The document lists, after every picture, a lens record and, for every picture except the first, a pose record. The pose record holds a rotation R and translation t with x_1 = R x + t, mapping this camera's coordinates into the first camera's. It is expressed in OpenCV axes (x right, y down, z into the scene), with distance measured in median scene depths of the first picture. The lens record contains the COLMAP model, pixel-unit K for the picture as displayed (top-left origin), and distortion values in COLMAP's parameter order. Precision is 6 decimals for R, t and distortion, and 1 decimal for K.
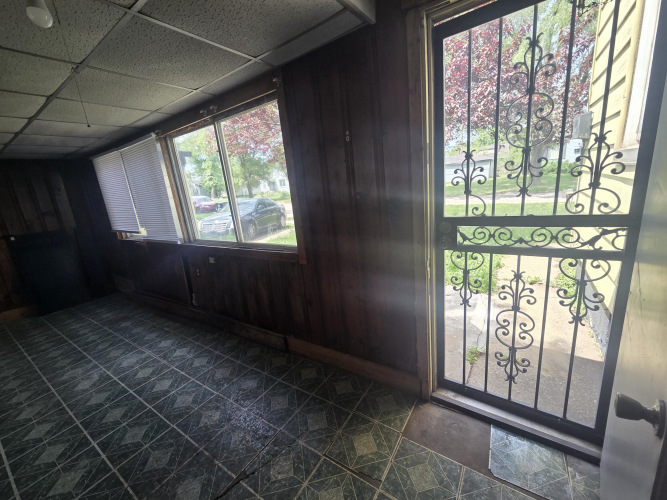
lens RADIAL K [[275.5, 0, 329.4], [0, 275.5, 249.1], [0, 0, 1]] dist [0.001654, 0.001012]
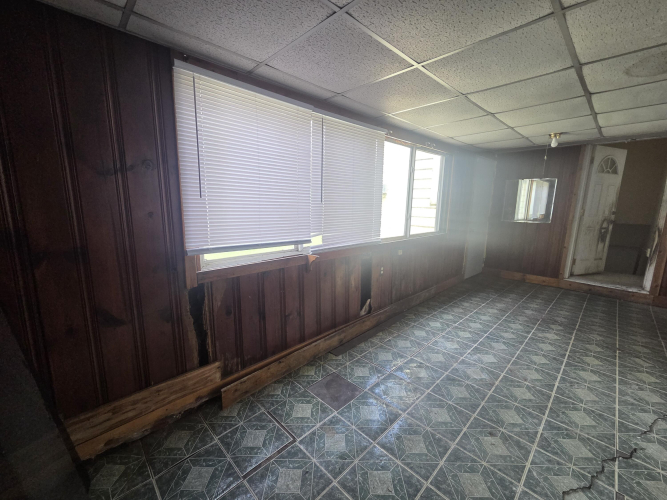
lens RADIAL K [[275.5, 0, 332.4], [0, 275.5, 249.3], [0, 0, 1]] dist [0.001654, 0.001012]
pose [[0.199781, -0.065704, 0.977635, -1.934359], [0.197115, 0.980046, 0.025586, -0.070515], [-0.959809, 0.187595, 0.208746, 1.217551]]
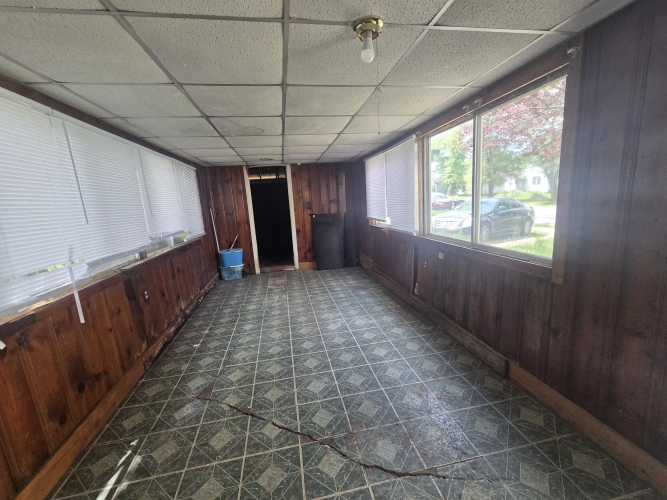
lens RADIAL K [[275.5, 0, 331.9], [0, 275.5, 250.9], [0, 0, 1]] dist [0.001654, 0.001012]
pose [[0.706300, 0.183208, -0.683794, -0.022205], [-0.172778, 0.981333, 0.084462, 0.006638], [0.686504, 0.058489, 0.724770, -0.016948]]
